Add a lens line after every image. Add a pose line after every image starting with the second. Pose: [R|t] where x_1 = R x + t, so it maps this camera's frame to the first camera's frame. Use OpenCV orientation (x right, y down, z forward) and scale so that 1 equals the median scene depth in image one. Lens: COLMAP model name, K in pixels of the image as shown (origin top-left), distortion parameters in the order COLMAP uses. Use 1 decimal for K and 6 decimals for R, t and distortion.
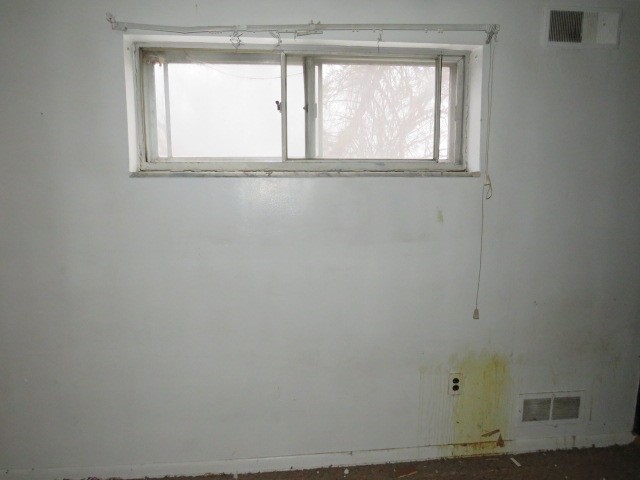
lens RADIAL K [[481.9, 0, 319.5], [0, 481.9, 239.7], [0, 0, 1]] dist [-0.026508, 0.016998]
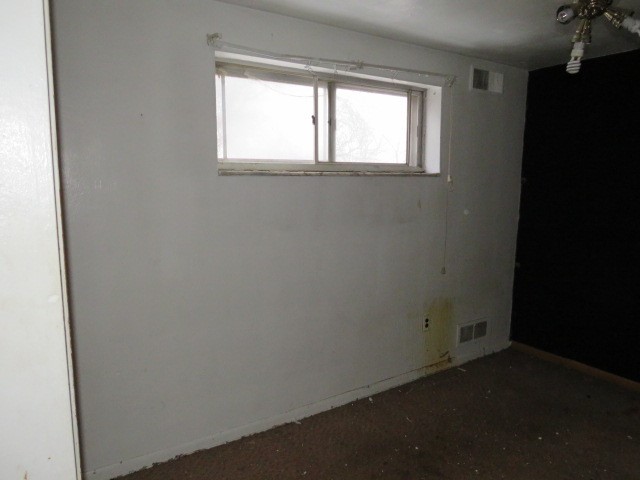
lens RADIAL K [[481.9, 0, 320.3], [0, 481.9, 241.0], [0, 0, 1]] dist [-0.026508, 0.016998]
pose [[0.877676, -0.059990, 0.475485, -0.657274], [0.059610, 0.998095, 0.015894, 0.018596], [-0.475533, 0.014393, 0.879580, -0.102556]]
